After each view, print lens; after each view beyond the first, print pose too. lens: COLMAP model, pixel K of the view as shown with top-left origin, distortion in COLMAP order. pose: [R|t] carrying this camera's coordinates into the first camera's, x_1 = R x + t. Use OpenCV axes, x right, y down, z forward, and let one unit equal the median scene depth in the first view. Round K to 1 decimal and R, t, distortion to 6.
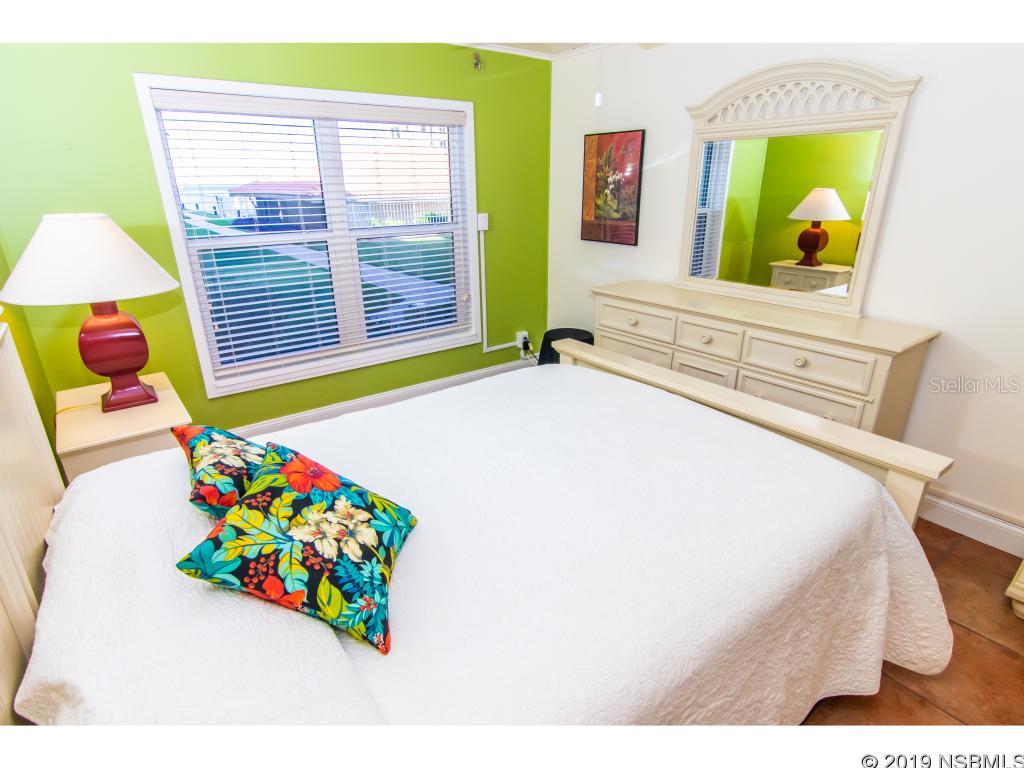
lens RADIAL K [[548.6, 0, 512.0], [0, 548.6, 384.0], [0, 0, 1]] dist [-0.002194, -0.000802]
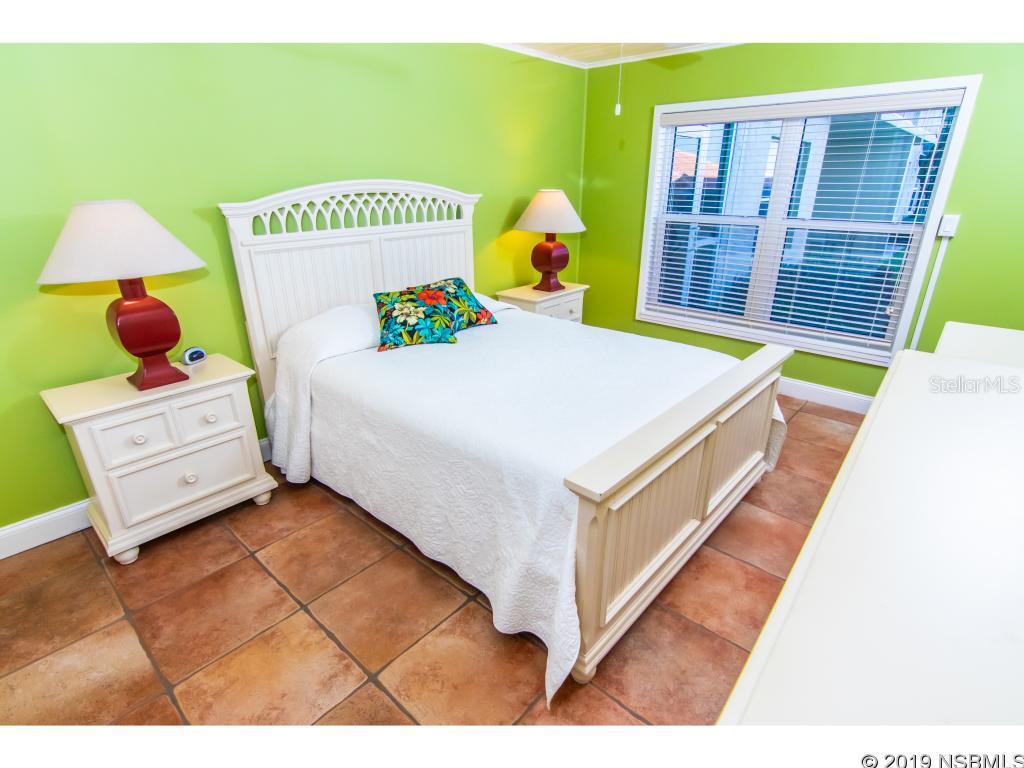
lens RADIAL K [[517.5, 0, 513.4], [0, 517.5, 389.2], [0, 0, 1]] dist [-0.001487, -0.000444]
pose [[0.164799, 0.370848, -0.913955, 1.997168], [-0.341976, 0.890629, 0.299720, -0.290457], [0.925145, 0.263156, 0.273596, 0.856511]]
